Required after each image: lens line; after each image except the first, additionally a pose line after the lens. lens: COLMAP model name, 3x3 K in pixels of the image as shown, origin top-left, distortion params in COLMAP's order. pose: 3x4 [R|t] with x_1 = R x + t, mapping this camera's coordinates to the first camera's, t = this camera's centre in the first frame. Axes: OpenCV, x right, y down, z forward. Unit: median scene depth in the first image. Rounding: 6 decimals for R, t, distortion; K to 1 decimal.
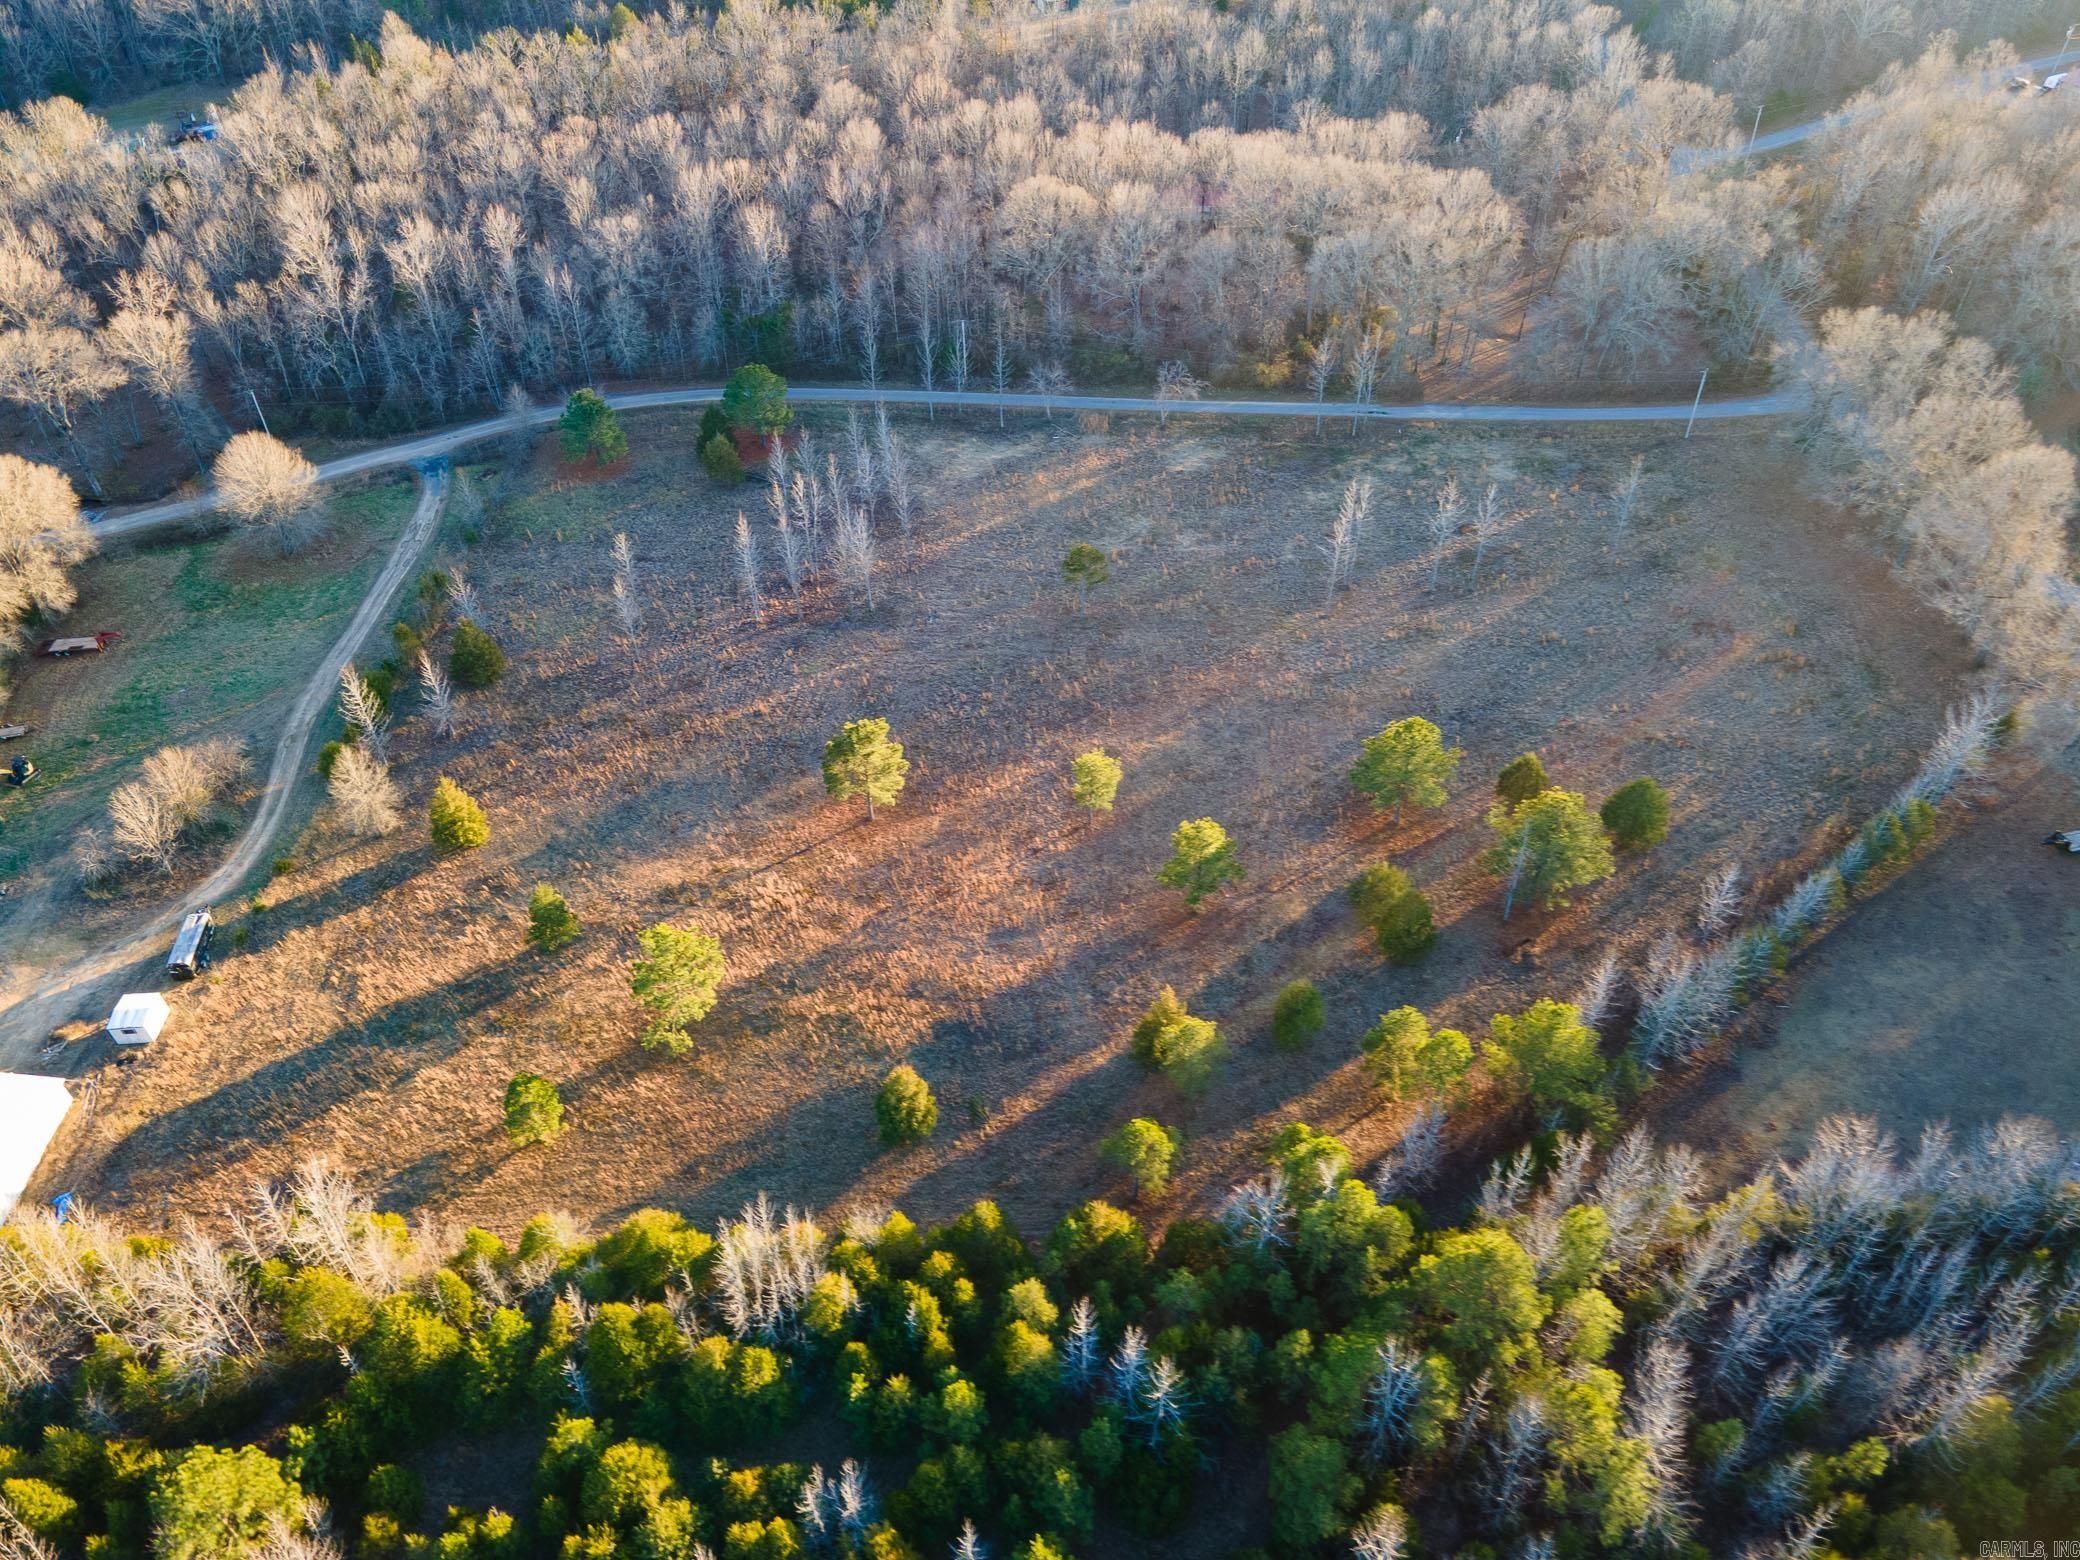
lens RADIAL K [[1500.8, 0, 1049.6], [0, 1500.8, 787.9], [0, 0, 1]] dist [0.038996, 0.018677]
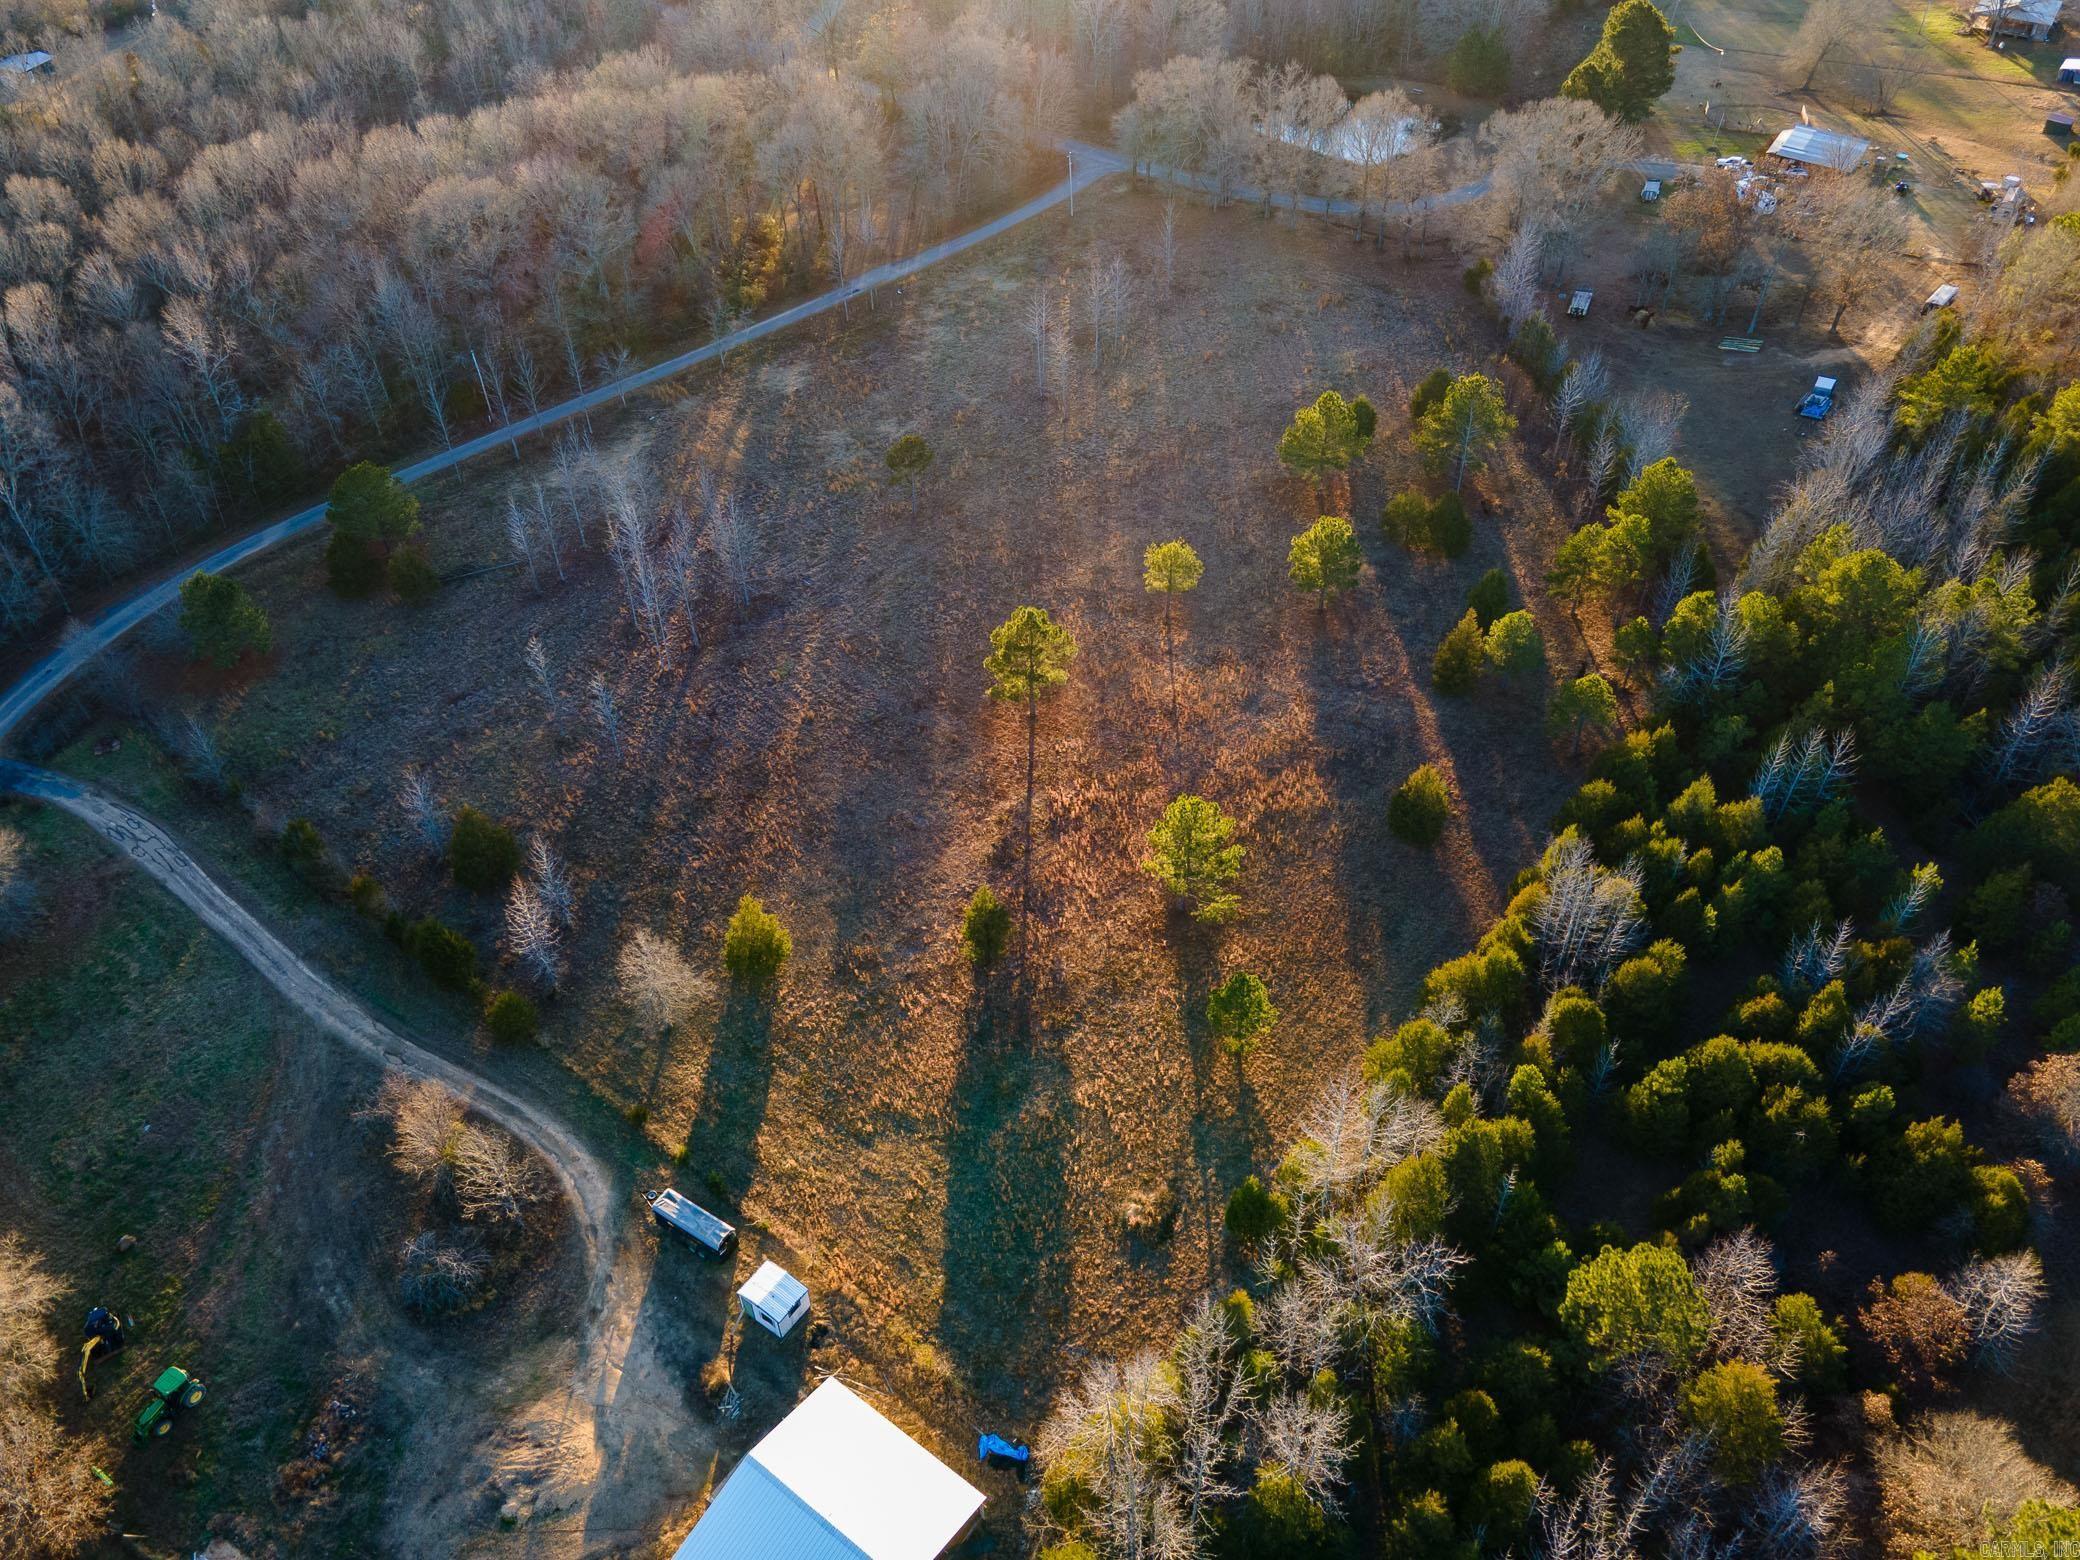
lens RADIAL K [[1500.8, 0, 1030.9], [0, 1500.8, 772.3], [0, 0, 1]] dist [0.038996, 0.018677]
pose [[0.626189, -0.514779, 0.585567, -0.781391], [0.529428, 0.832087, 0.165342, -0.121649], [-0.572357, 0.206480, 0.793582, 0.250211]]
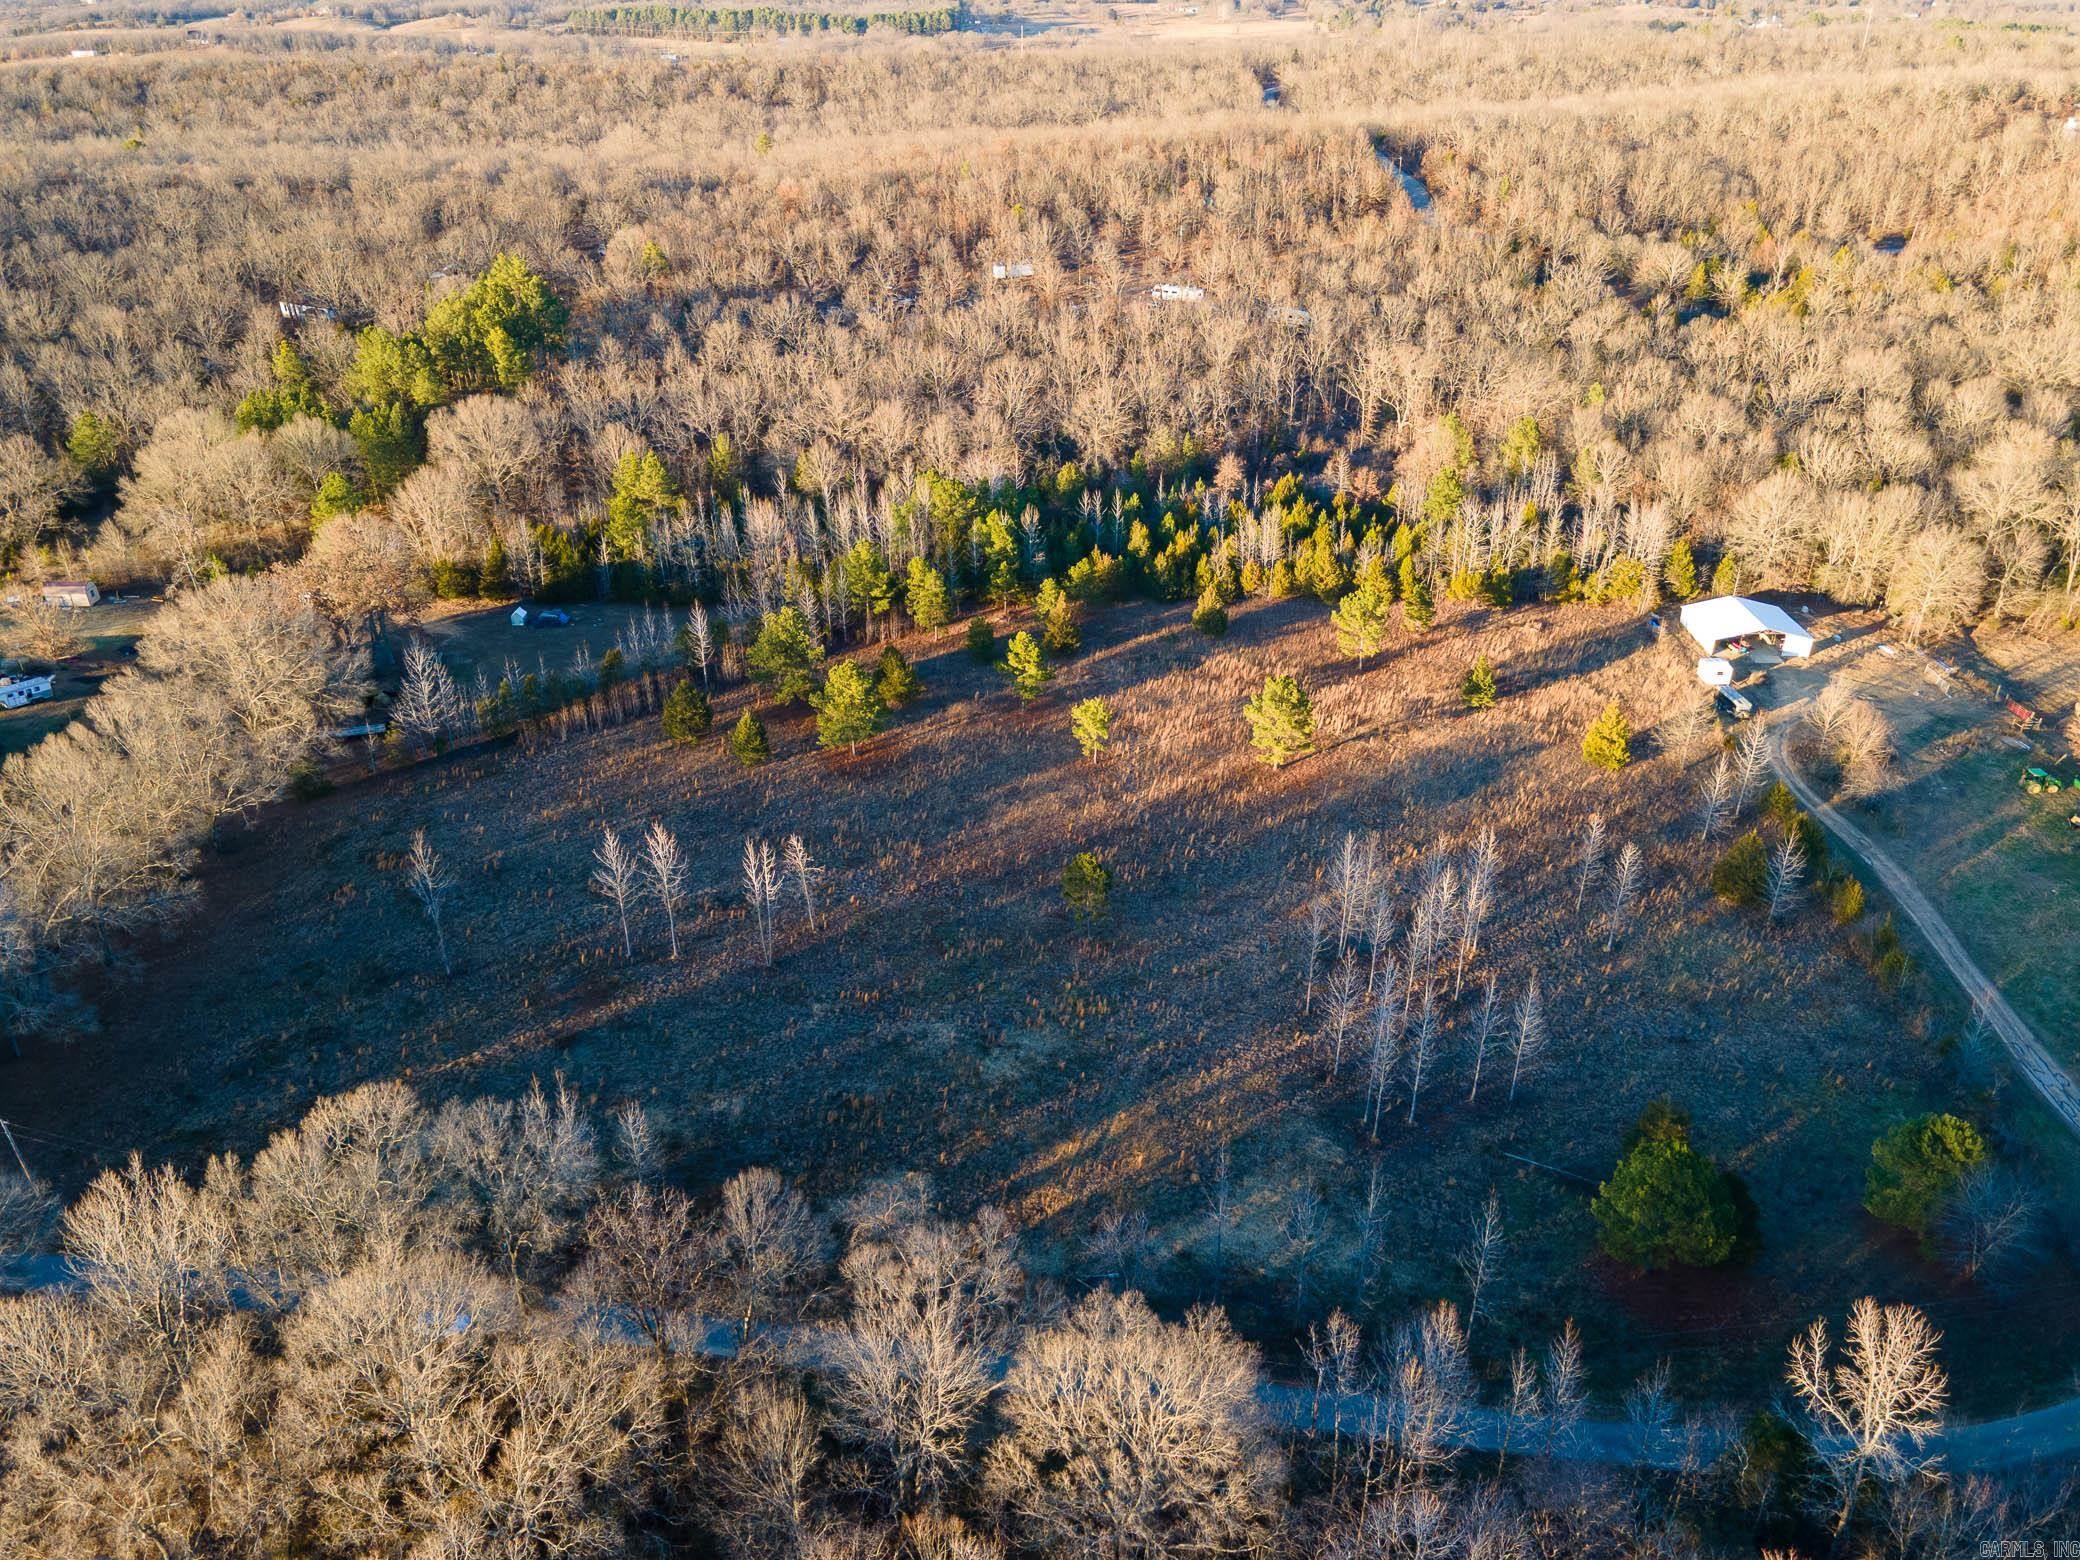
lens RADIAL K [[1500.8, 0, 1024.1], [0, 1500.8, 774.1], [0, 0, 1]] dist [0.038996, 0.018677]
pose [[-0.997573, -0.007293, 0.069249, 0.000739], [0.062929, 0.331283, 0.941431, -1.243537], [-0.029807, 0.943503, -0.330020, 1.543666]]
